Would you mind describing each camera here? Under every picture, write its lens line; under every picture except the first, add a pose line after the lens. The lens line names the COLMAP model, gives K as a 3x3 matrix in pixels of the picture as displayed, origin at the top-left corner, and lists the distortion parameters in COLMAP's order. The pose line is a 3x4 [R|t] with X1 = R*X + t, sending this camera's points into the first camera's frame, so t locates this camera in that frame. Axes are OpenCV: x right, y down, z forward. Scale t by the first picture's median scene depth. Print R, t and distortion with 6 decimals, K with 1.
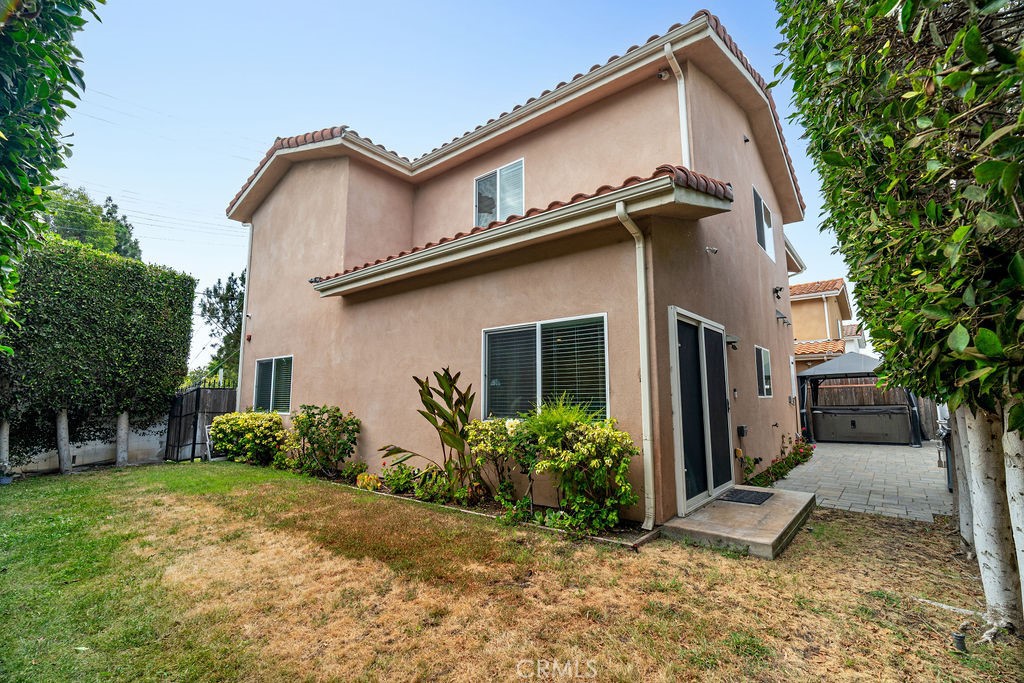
lens RADIAL K [[461.4, 0, 512.4], [0, 461.4, 341.0], [0, 0, 1]] dist [-0.005265, 0.000923]
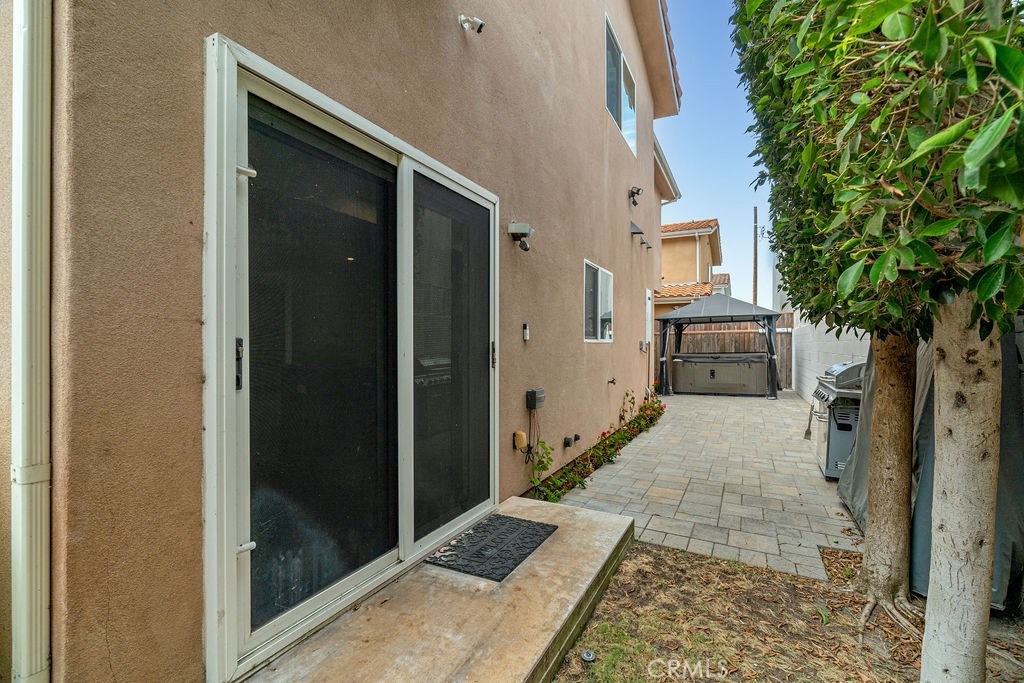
lens RADIAL K [[461.4, 0, 513.1], [0, 461.4, 347.0], [0, 0, 1]] dist [-0.005265, 0.000923]
pose [[0.975931, 0.006304, 0.217988, 0.217961], [-0.034592, 0.991402, 0.126199, 0.038498], [-0.215318, -0.130702, 0.967758, 0.291427]]
